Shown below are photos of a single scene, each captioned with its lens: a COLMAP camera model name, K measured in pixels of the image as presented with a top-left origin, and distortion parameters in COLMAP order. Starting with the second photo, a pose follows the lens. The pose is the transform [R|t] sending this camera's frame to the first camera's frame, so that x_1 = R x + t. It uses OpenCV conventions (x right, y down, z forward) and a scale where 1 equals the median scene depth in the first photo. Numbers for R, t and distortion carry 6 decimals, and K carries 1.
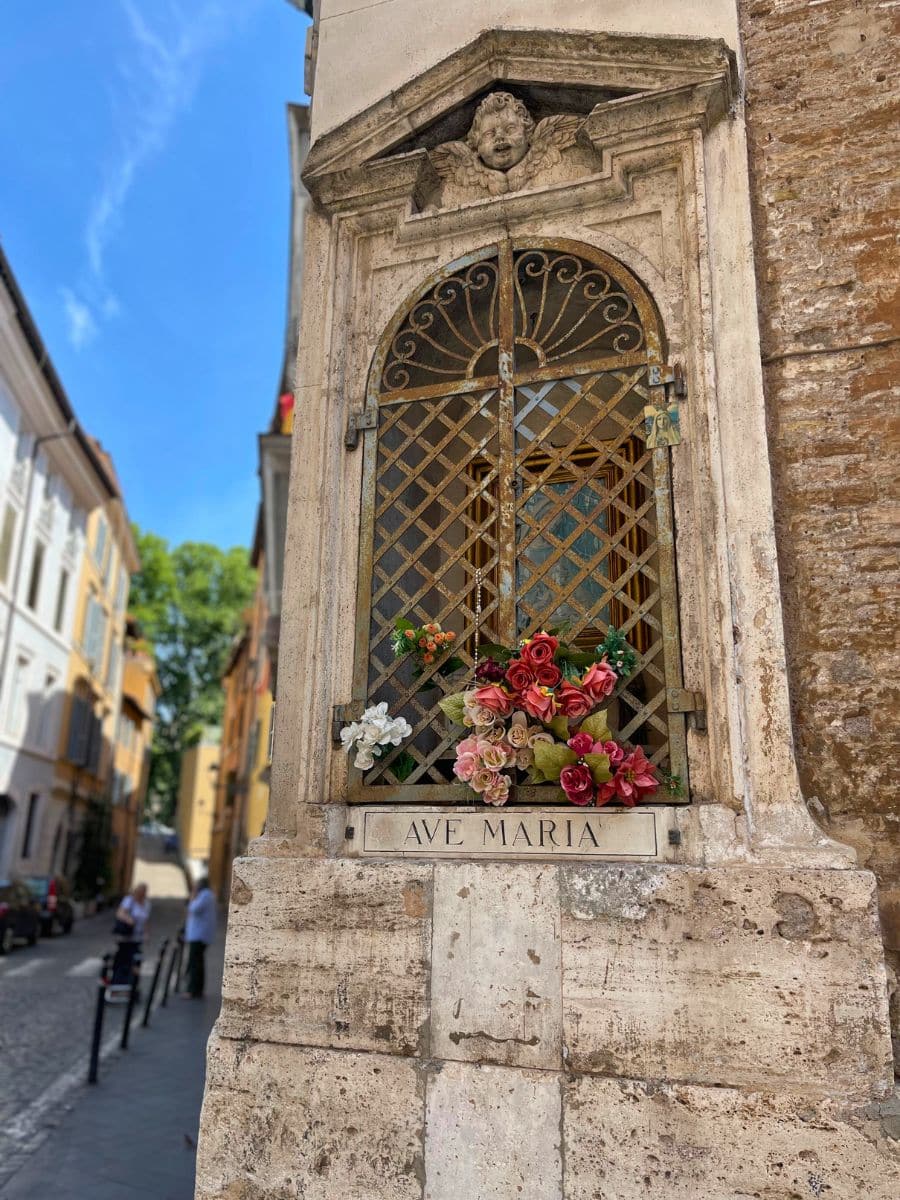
lens RADIAL K [[905.4, 0, 450.0], [0, 905.4, 600.0], [0, 0, 1]] dist [0.065671, -0.087112]
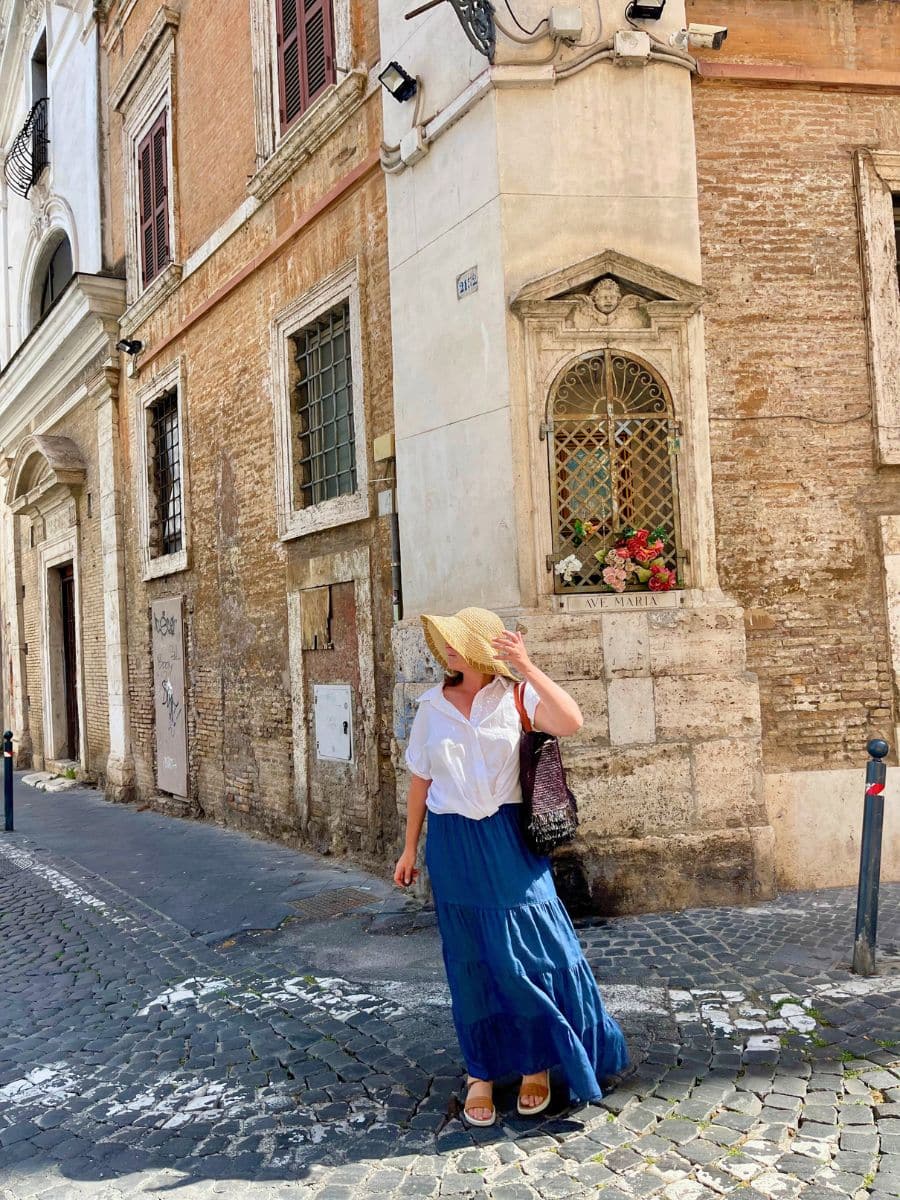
lens RADIAL K [[905.4, 0, 450.0], [0, 905.4, 600.0], [0, 0, 1]] dist [0.065671, -0.087112]
pose [[0.896299, -0.036614, 0.441936, -1.461090], [-0.058915, 0.977919, 0.200506, -0.239656], [-0.439520, -0.205750, 0.874351, -1.041893]]
